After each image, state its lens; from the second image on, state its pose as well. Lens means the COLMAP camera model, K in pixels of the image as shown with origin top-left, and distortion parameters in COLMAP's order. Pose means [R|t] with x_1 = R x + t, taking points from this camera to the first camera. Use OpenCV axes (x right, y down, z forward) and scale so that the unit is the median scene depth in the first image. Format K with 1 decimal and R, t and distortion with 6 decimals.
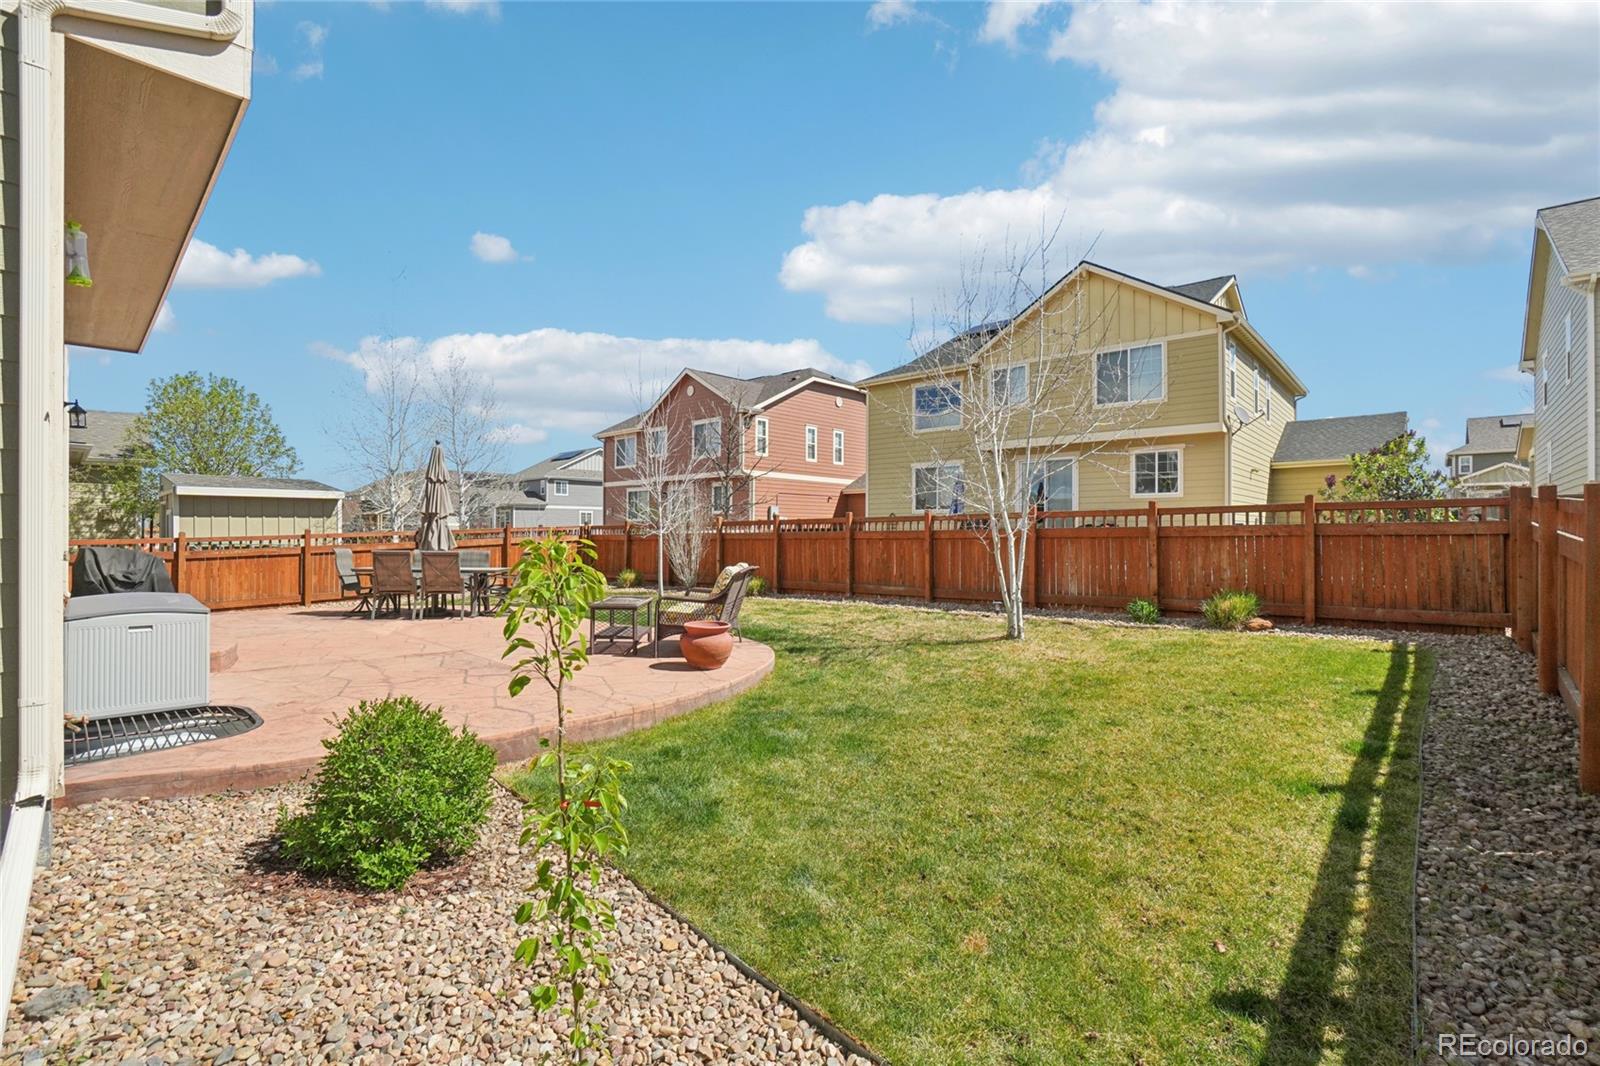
lens RADIAL K [[711.2, 0, 792.7], [0, 711.2, 527.0], [0, 0, 1]] dist [-0.054954, 0.016996]
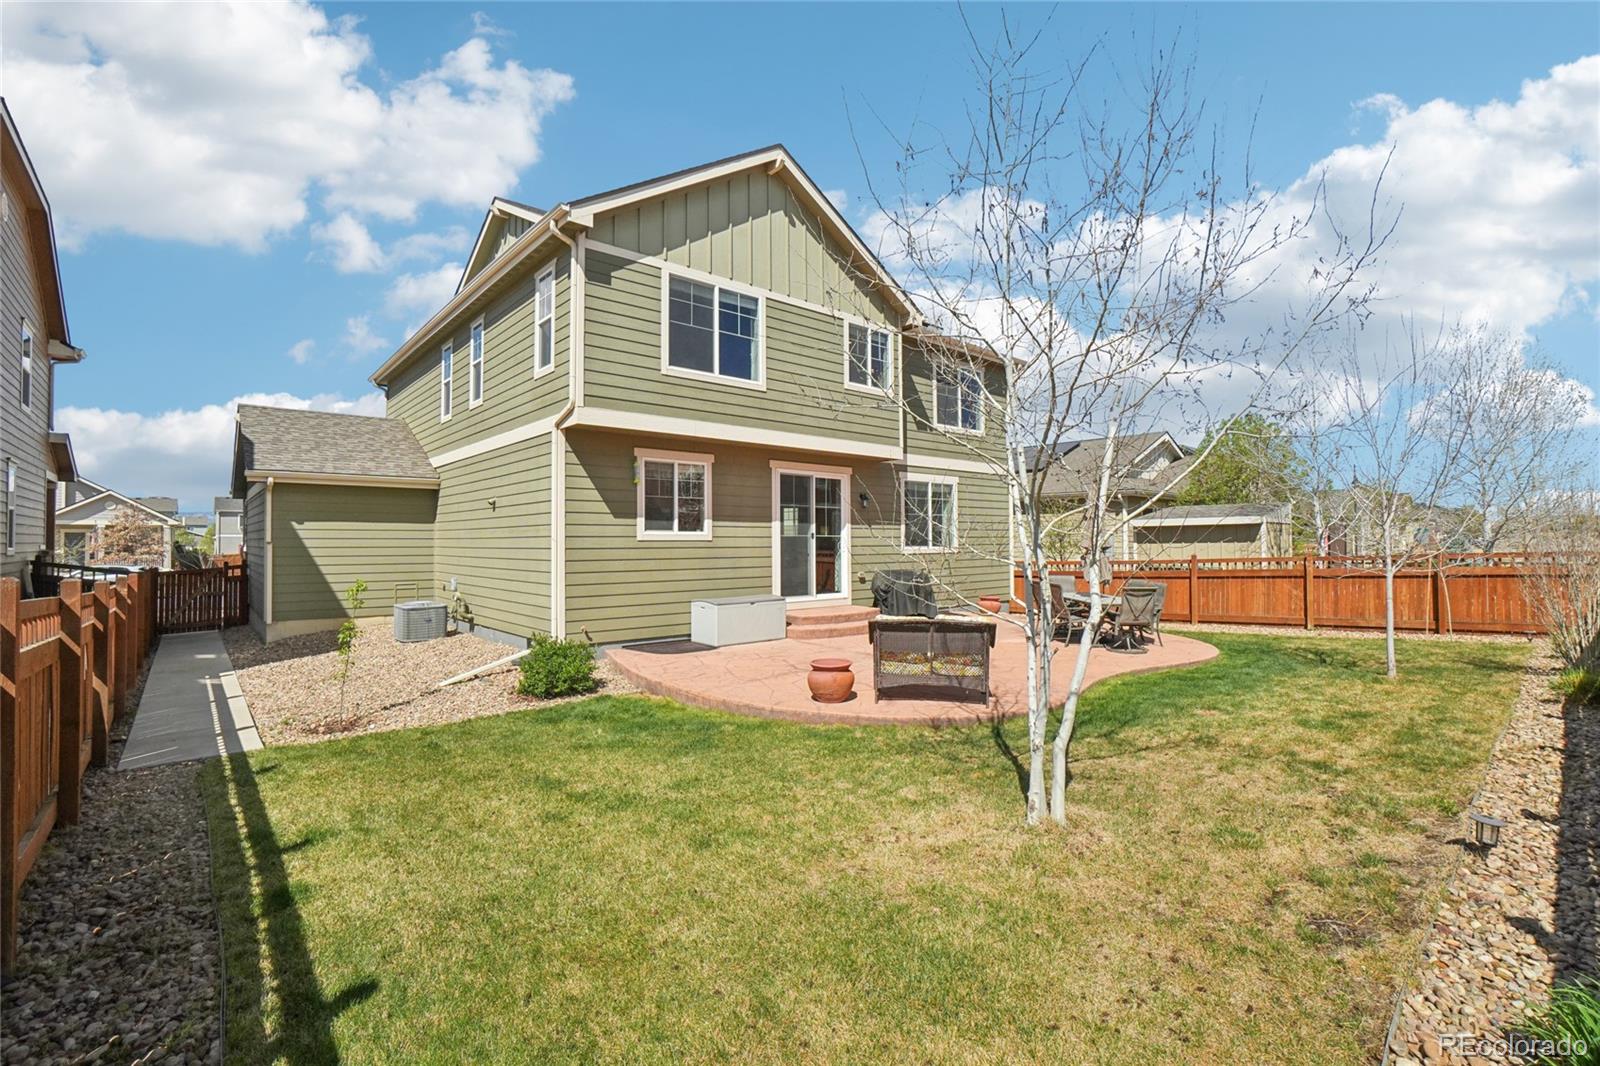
lens RADIAL K [[711.2, 0, 792.7], [0, 711.2, 527.0], [0, 0, 1]] dist [-0.054954, 0.016996]
pose [[-0.103104, -0.017538, -0.994516, 1.048075], [0.008829, 0.999789, -0.018546, -0.057733], [0.994631, -0.010693, -0.102927, 1.114919]]
